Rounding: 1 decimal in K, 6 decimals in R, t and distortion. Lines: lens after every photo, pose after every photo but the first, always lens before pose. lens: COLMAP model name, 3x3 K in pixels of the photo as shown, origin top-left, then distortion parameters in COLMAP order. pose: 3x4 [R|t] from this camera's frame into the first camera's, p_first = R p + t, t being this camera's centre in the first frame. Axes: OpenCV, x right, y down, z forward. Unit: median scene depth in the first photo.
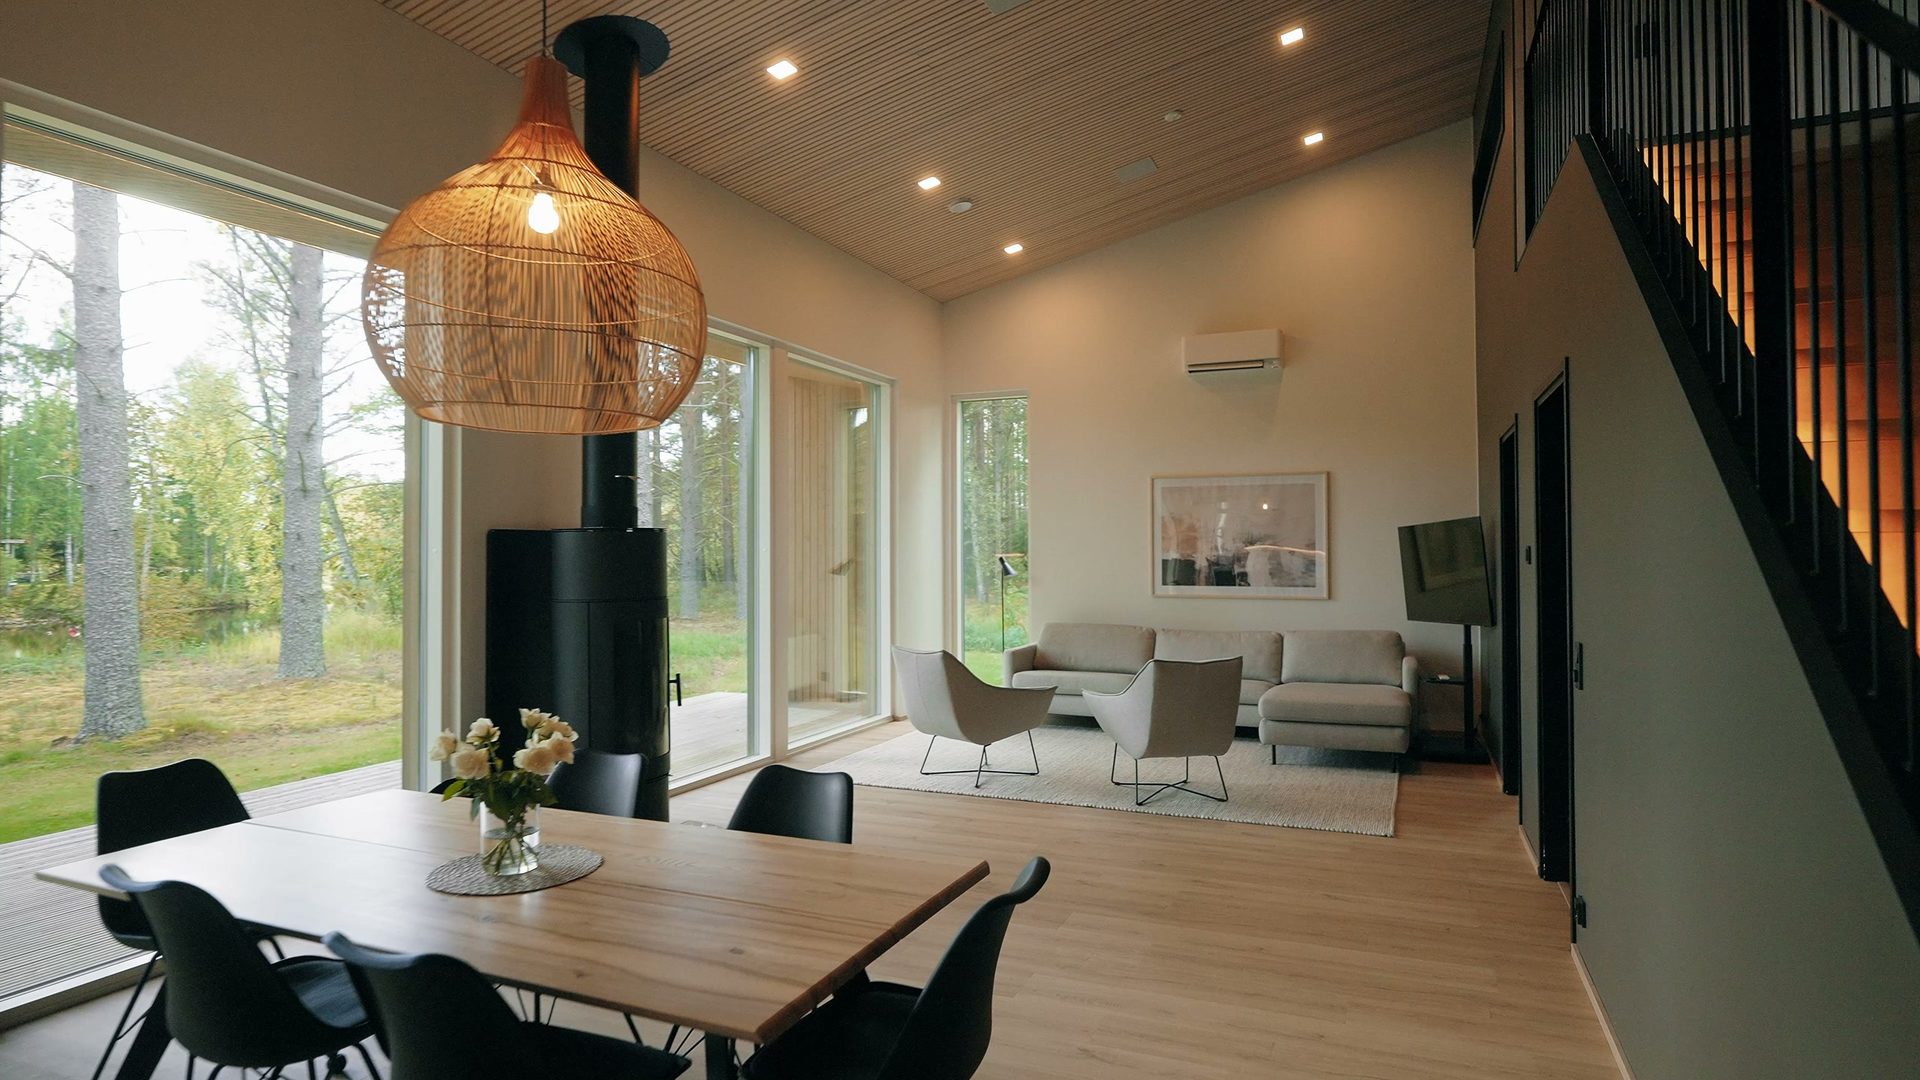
lens RADIAL K [[1030.7, 0, 960.3], [0, 1030.7, 539.1], [0, 0, 1]] dist [-0.001314, -0.000332]
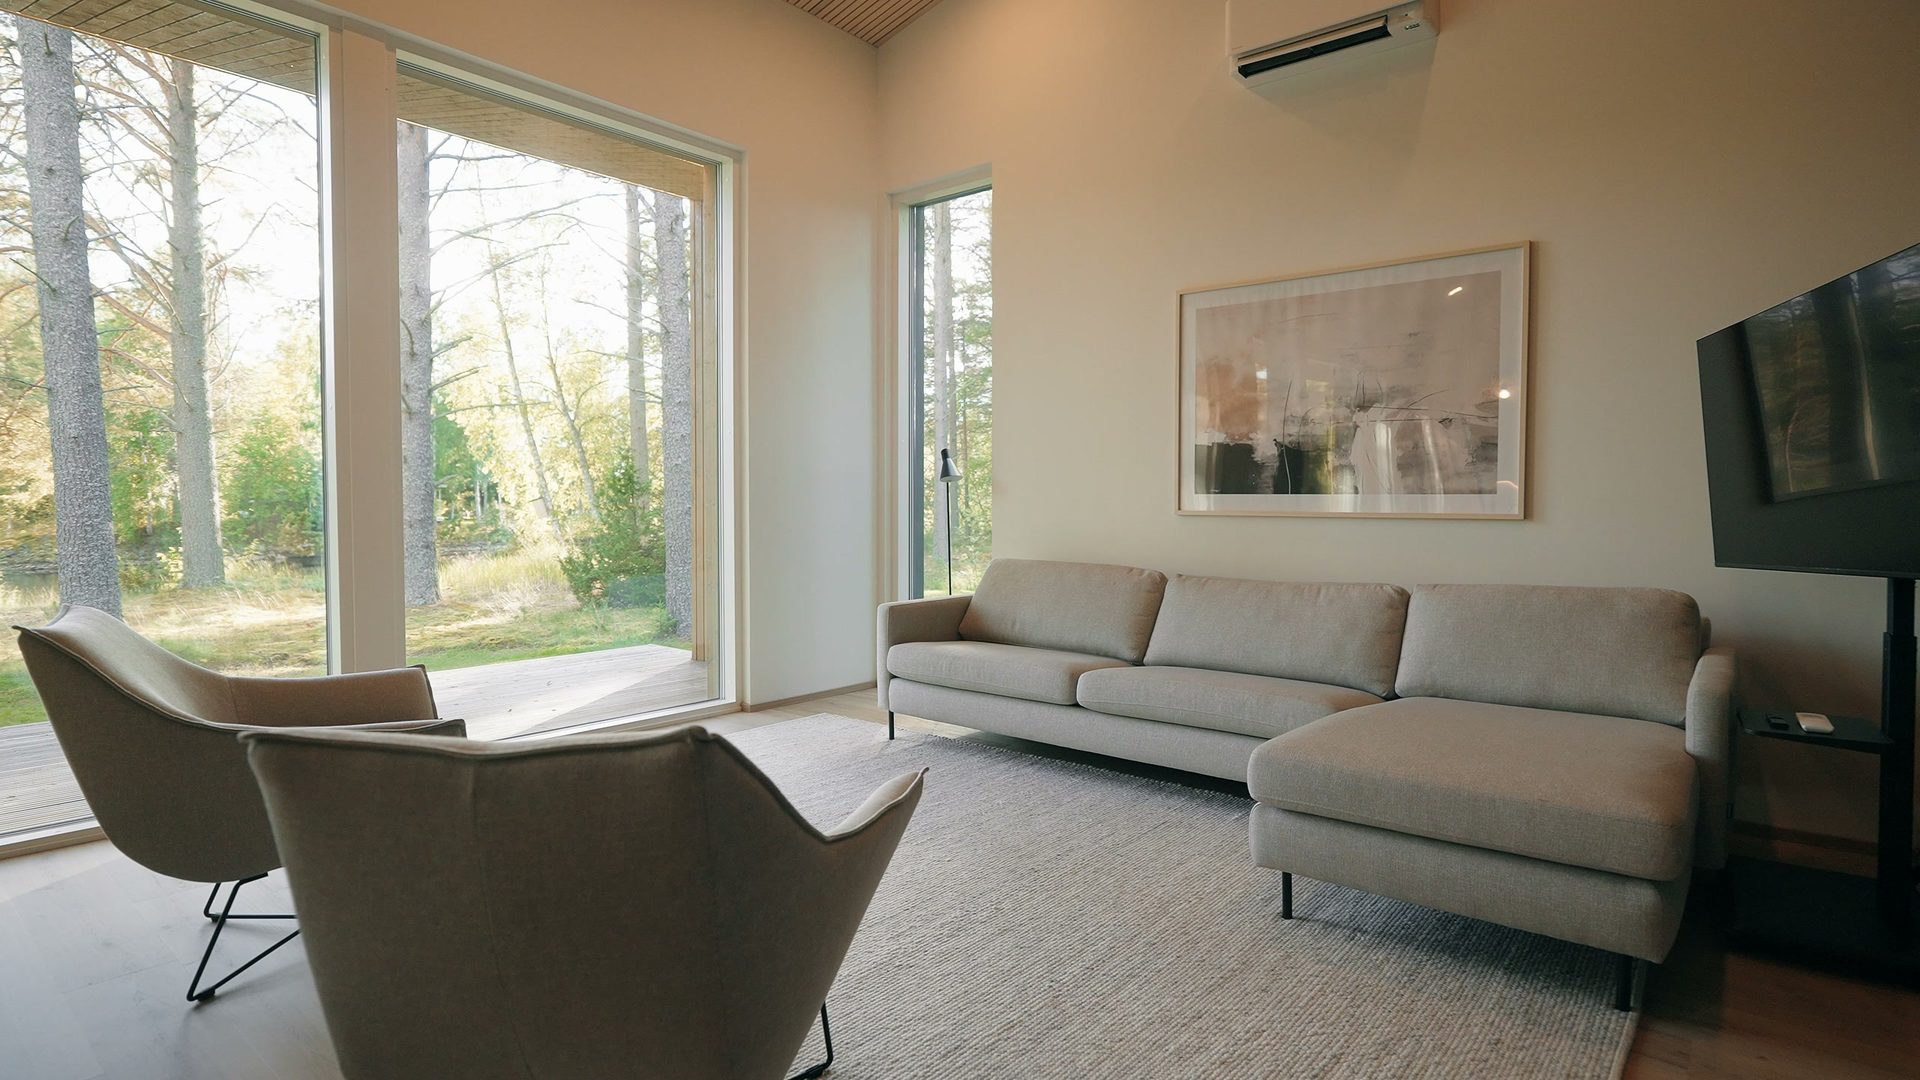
lens RADIAL K [[984.9, 0, 960.9], [0, 984.9, 524.5], [0, 0, 1]] dist [-0.001442, 0.000009]
pose [[0.958063, 0.013493, -0.286239, 0.237837], [-0.003500, 0.999367, 0.035395, 0.045450], [0.286536, -0.032909, 0.957504, 0.497738]]
